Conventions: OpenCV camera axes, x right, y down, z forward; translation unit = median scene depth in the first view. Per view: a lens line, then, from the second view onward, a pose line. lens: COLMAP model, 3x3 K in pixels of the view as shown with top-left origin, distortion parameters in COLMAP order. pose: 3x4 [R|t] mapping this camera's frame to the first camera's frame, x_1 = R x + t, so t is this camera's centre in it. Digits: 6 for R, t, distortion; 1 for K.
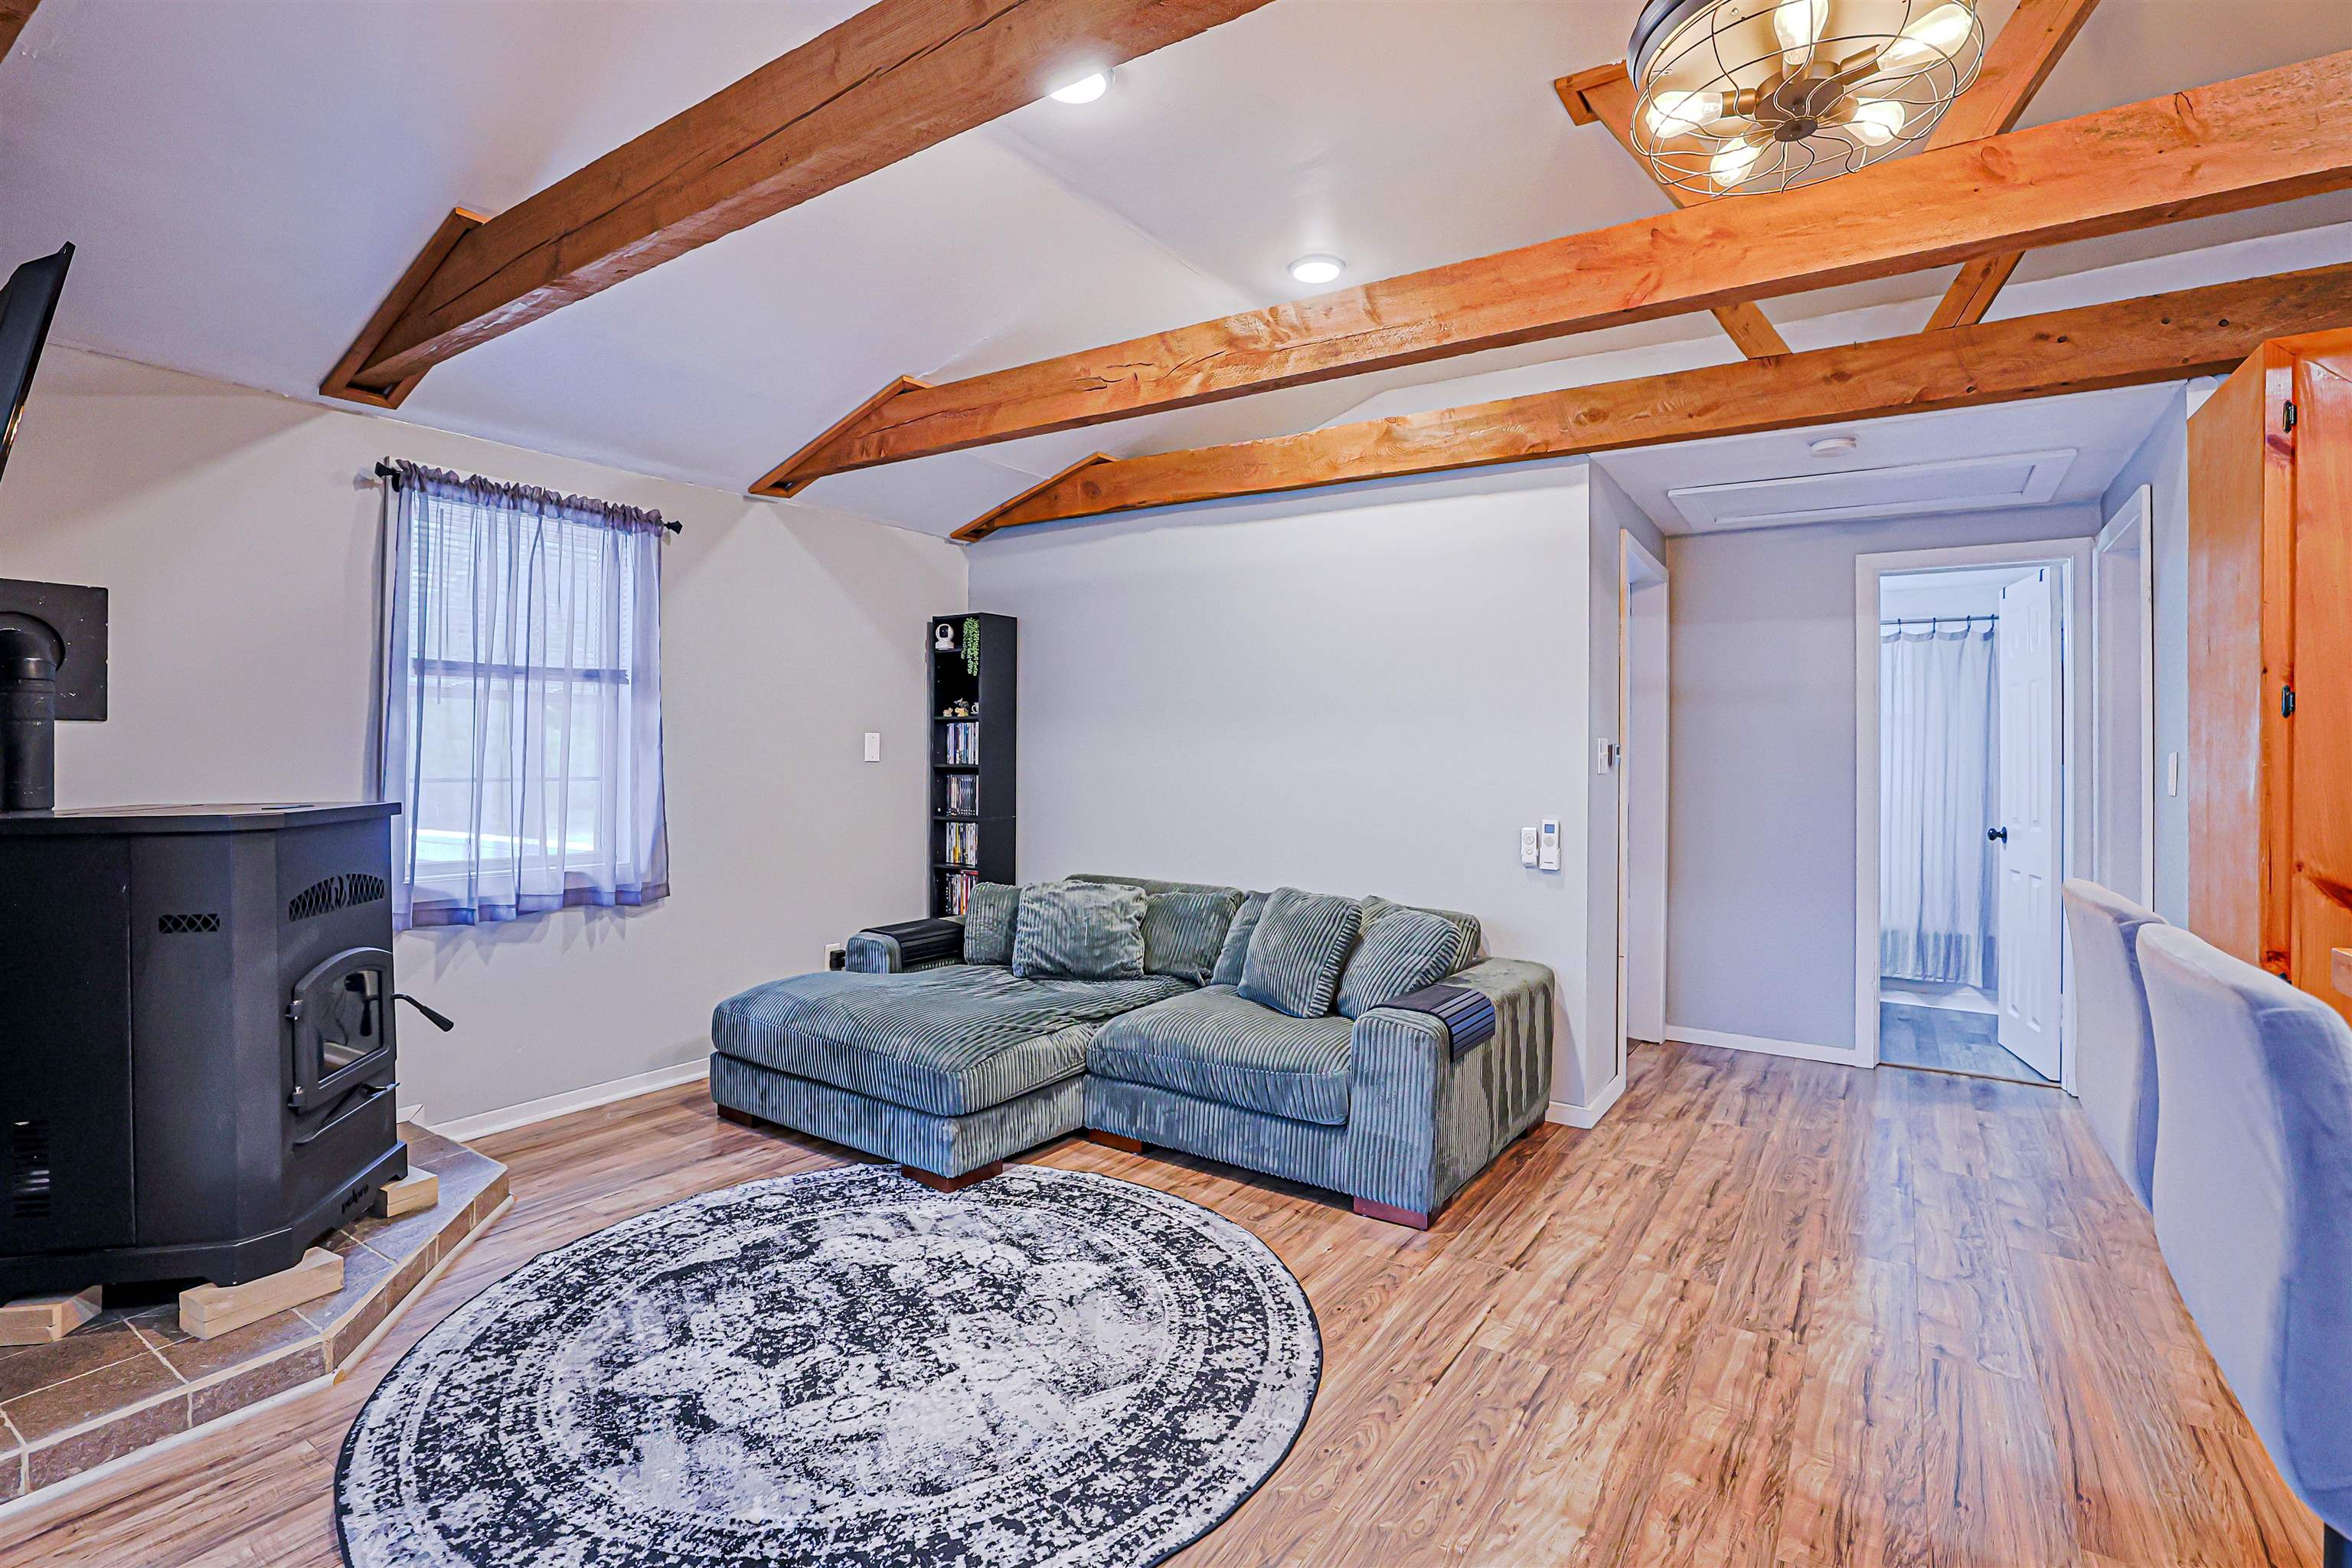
lens RADIAL K [[1088.9, 0, 1192.9], [0, 1088.9, 752.4], [0, 0, 1]] dist [-0.050740, 0.017615]
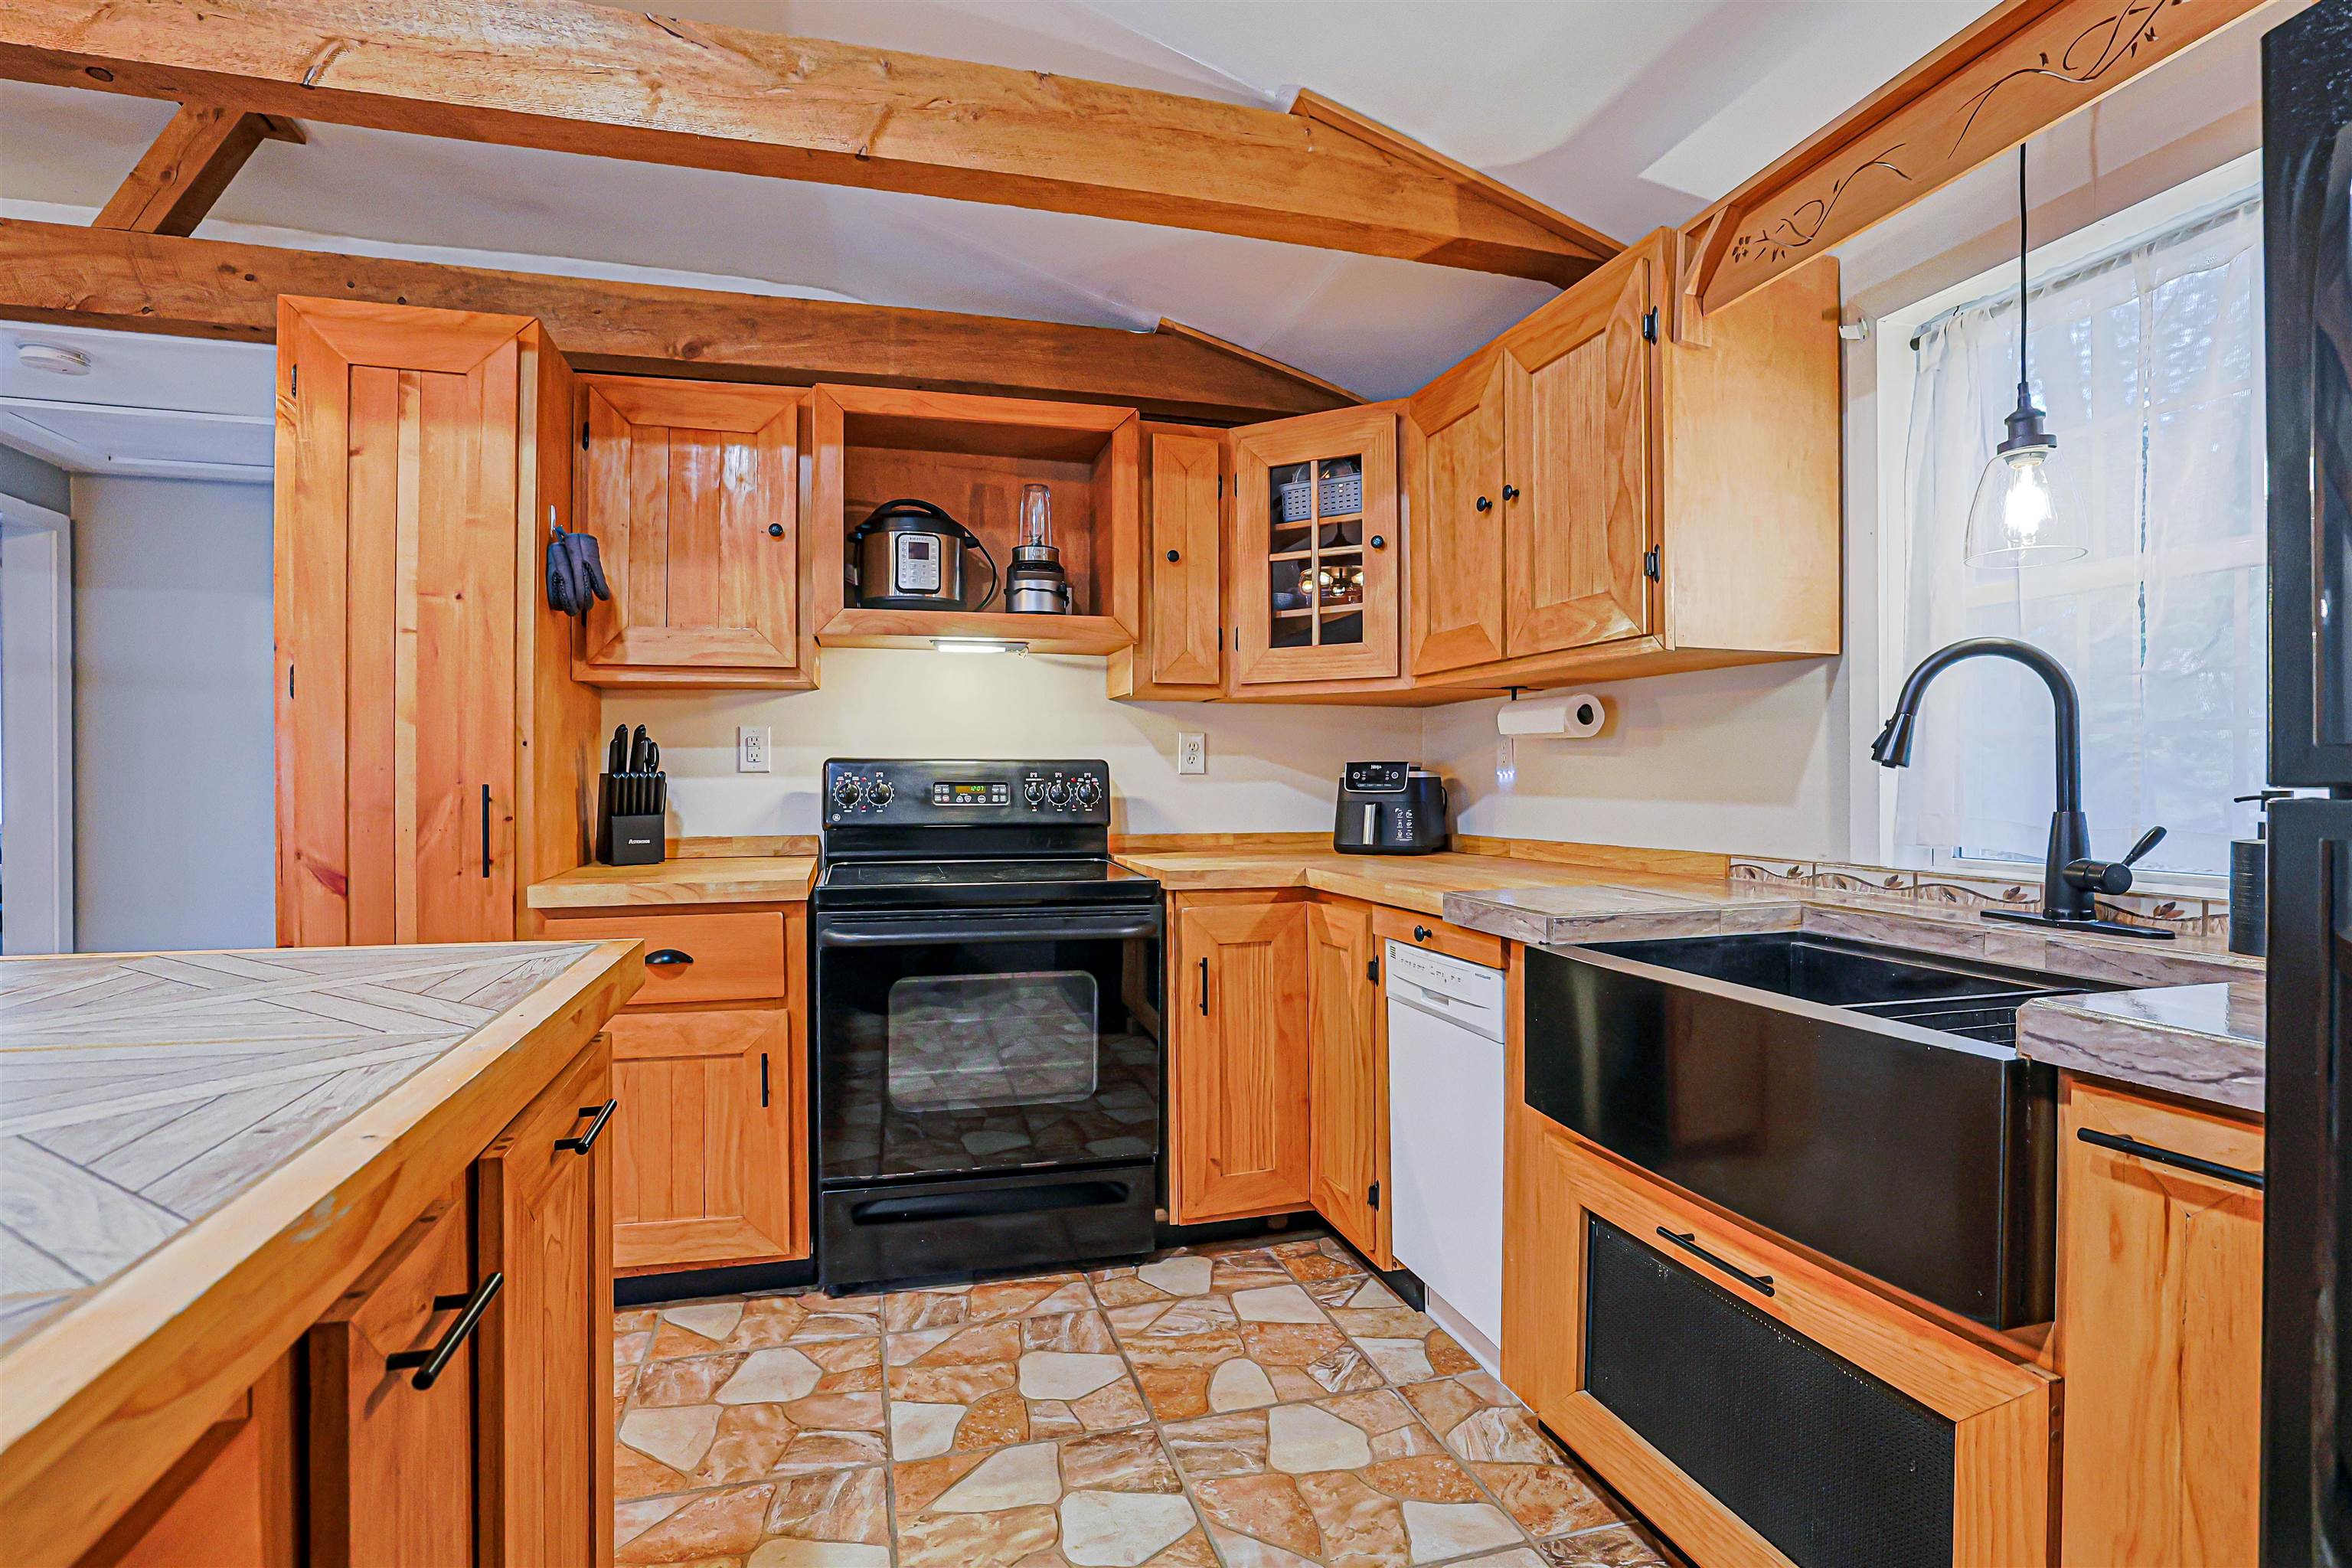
lens RADIAL K [[1092.8, 0, 1150.3], [0, 1092.8, 783.1], [0, 0, 1]] dist [-0.049825, 0.022270]
pose [[0.667405, -0.013599, 0.744571, 0.675774], [-0.000165, 0.999831, 0.018409, 0.020661], [-0.744695, -0.012409, 0.667289, -0.178510]]
